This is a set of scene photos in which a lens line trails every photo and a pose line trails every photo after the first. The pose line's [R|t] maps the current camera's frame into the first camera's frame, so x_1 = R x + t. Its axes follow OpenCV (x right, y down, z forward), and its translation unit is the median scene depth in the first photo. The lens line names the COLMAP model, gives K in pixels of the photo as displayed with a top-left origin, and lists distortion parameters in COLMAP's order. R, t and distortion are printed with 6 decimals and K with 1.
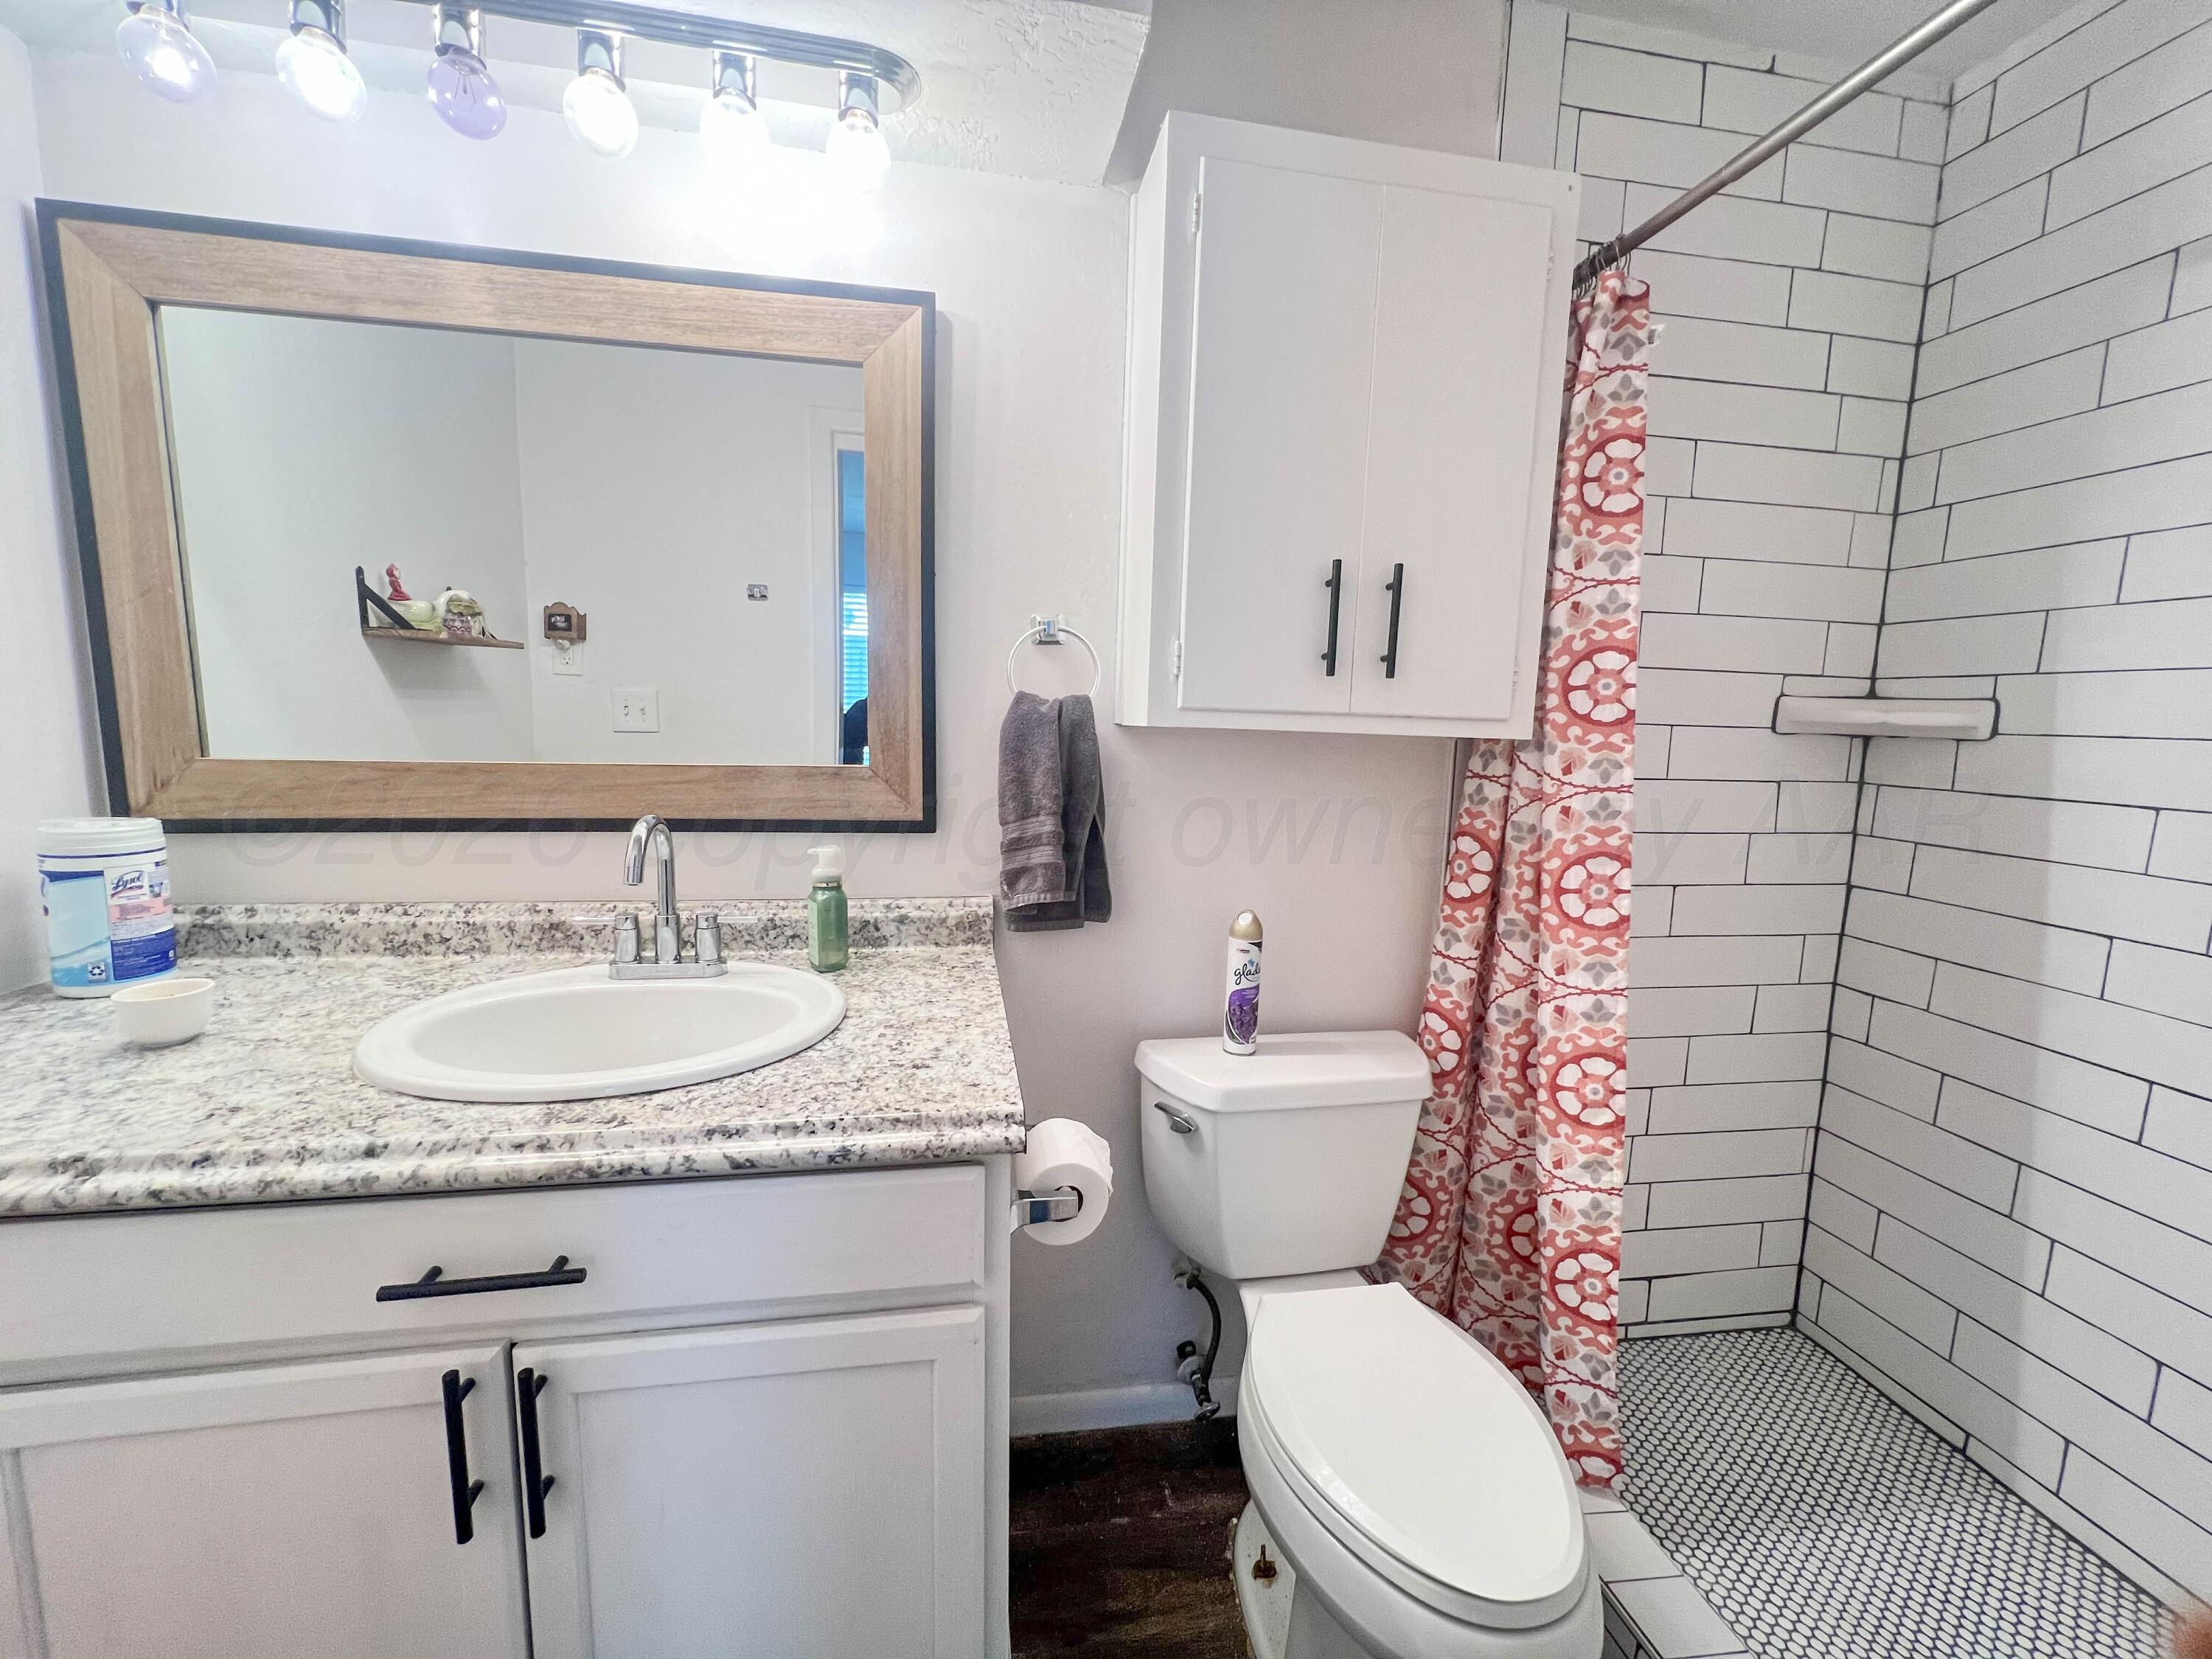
lens RADIAL K [[883.4, 0, 1104.8], [0, 883.4, 828.9], [0, 0, 1]] dist [0.001377, -0.000127]
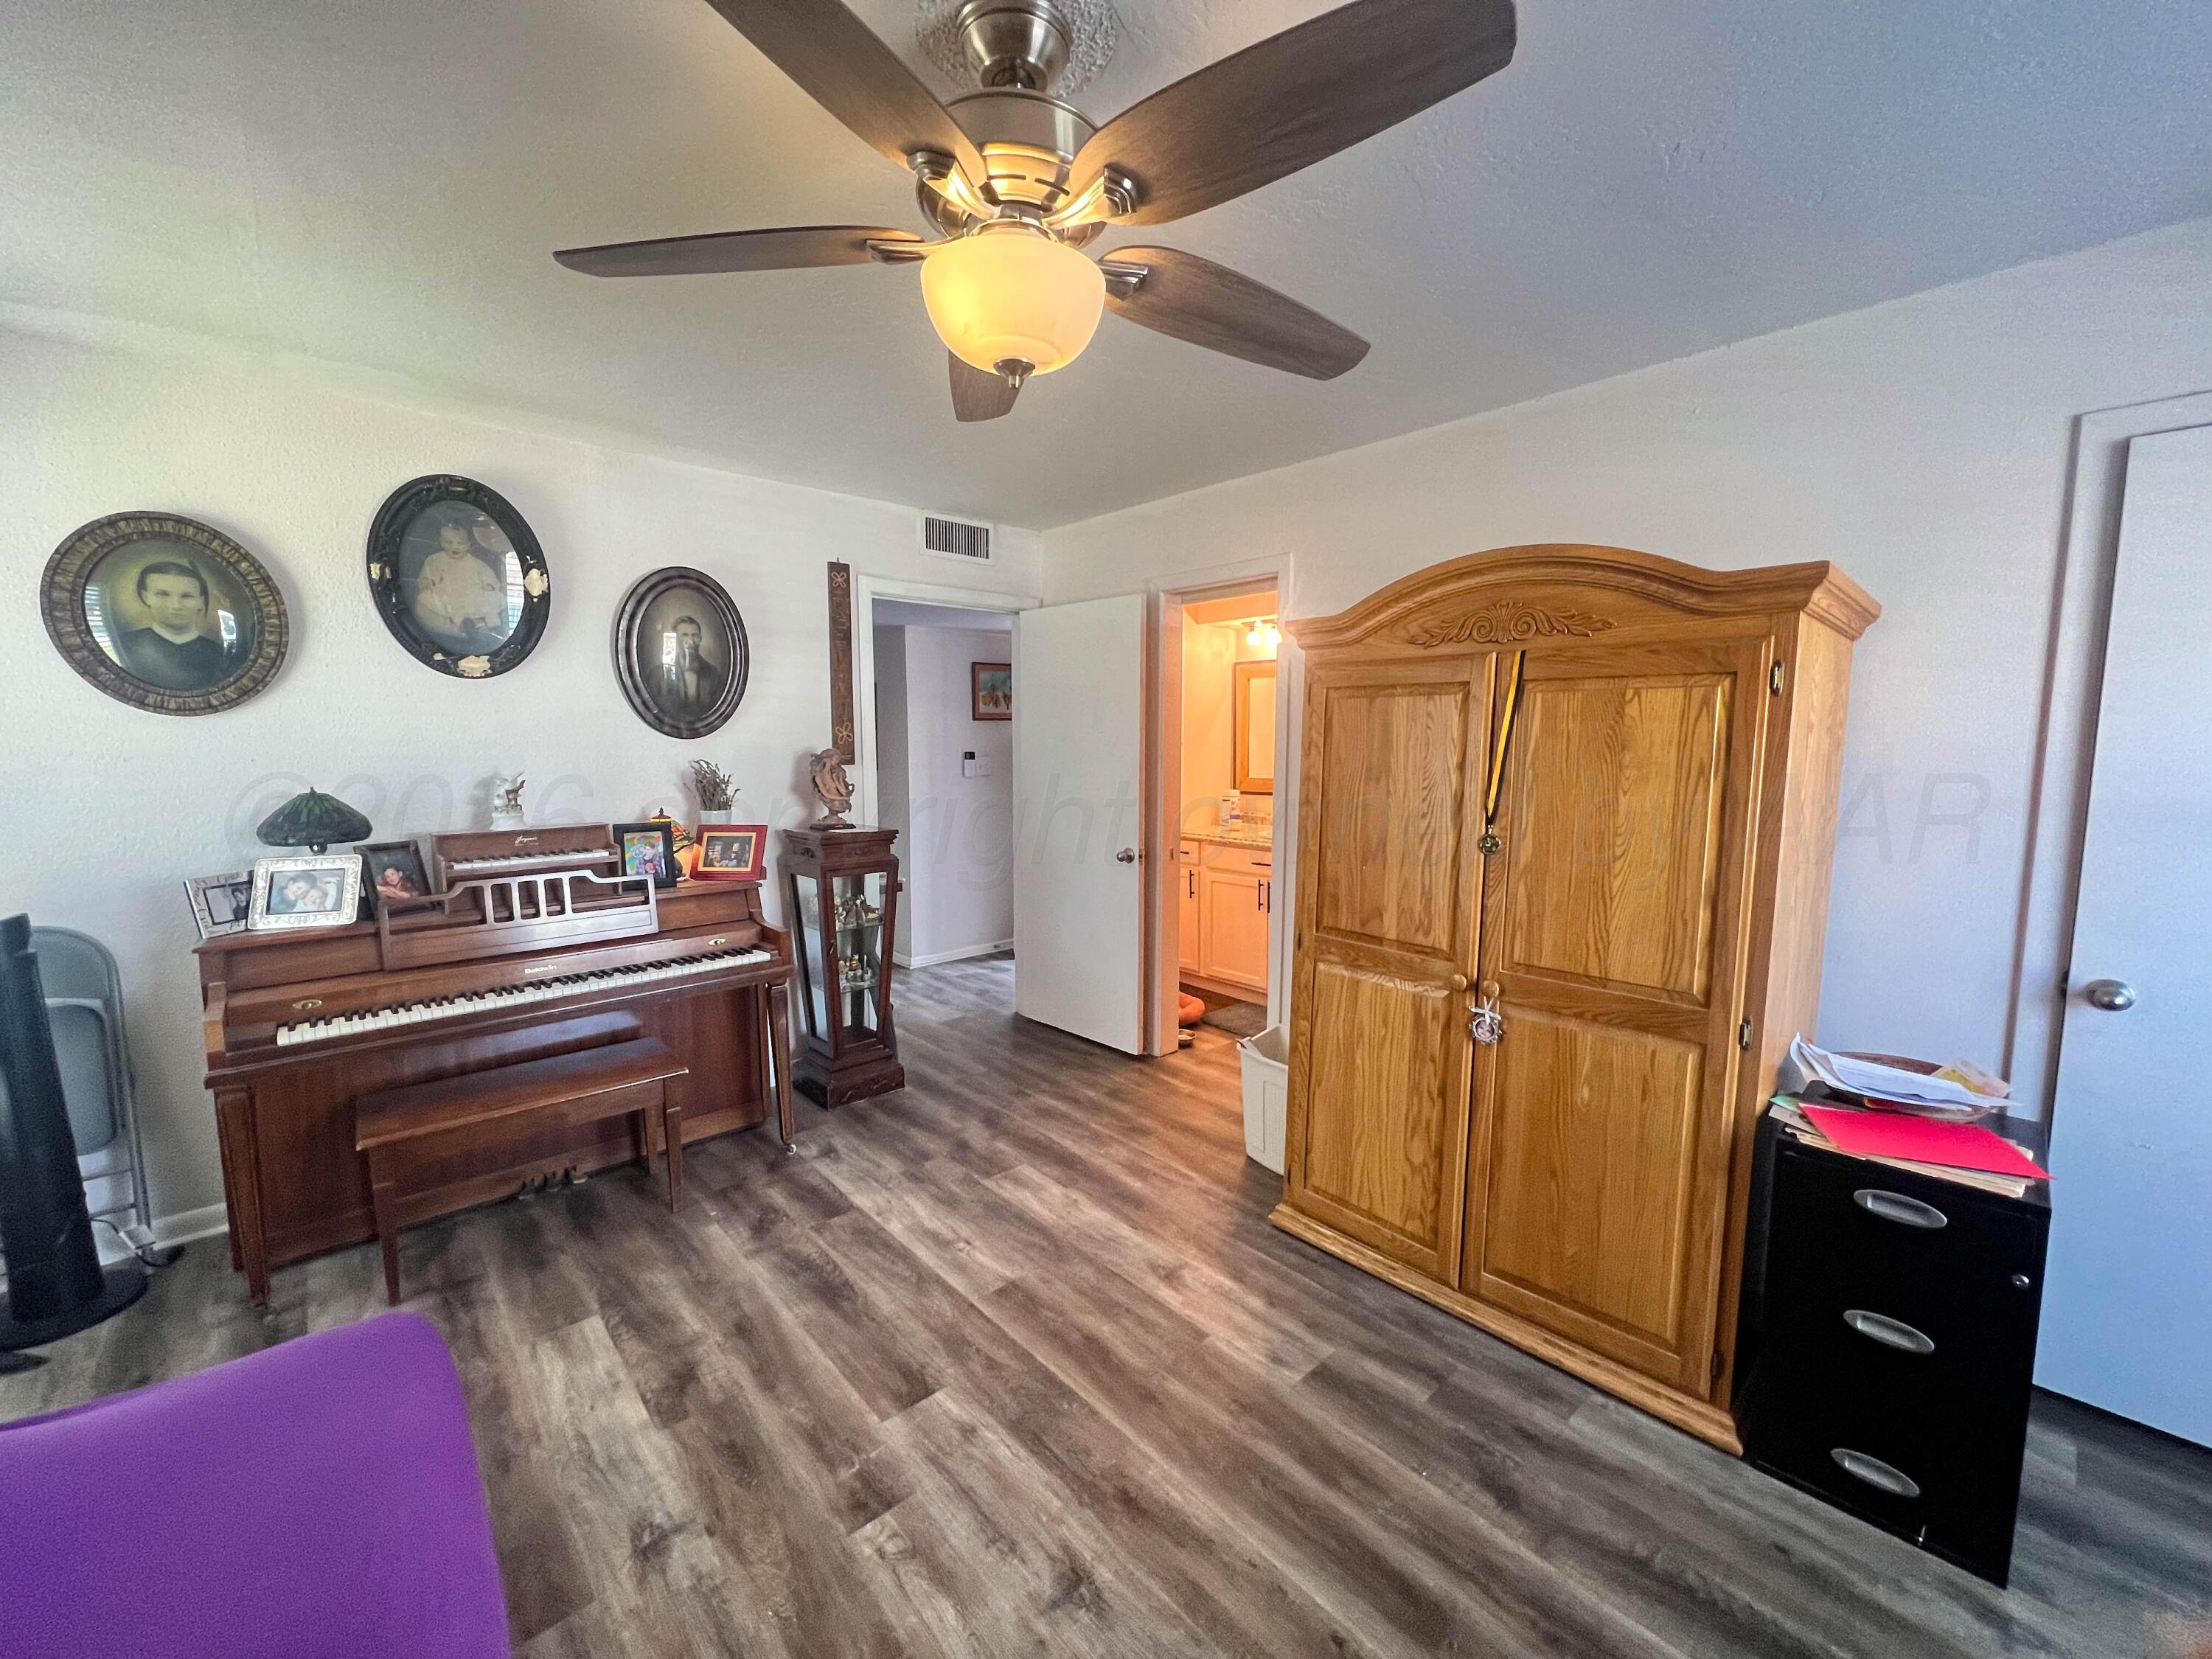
lens RADIAL K [[883.4, 0, 1107.4], [0, 883.4, 827.9], [0, 0, 1]] dist [0.001377, -0.000127]
pose [[0.539968, 0.064038, -0.839246, 3.485341], [-0.102228, 0.994709, 0.010128, 0.303878], [0.835454, 0.080326, 0.543658, -2.949120]]
